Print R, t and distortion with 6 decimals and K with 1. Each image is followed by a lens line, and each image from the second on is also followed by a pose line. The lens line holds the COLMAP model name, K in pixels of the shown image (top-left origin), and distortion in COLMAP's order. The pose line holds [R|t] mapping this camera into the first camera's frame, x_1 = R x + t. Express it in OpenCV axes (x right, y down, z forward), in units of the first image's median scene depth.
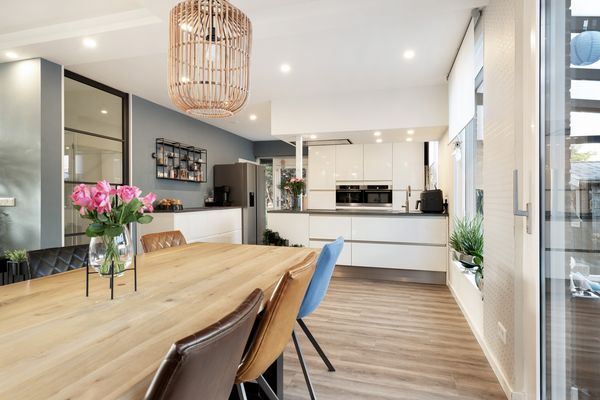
lens RADIAL K [[338.8, 0, 300.5], [0, 338.8, 192.2], [0, 0, 1]] dist [-0.000067, -0.000031]
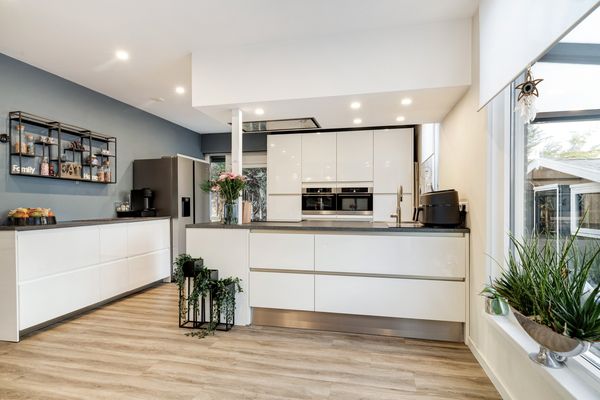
lens RADIAL K [[331.1, 0, 300.0], [0, 331.1, 200.0], [0, 0, 1]] dist [-0.000276, -0.000084]
pose [[0.997951, -0.004685, 0.063811, 0.064753], [0.004387, 0.999979, 0.004809, 0.004472], [-0.063832, -0.004520, 0.997950, 0.297601]]
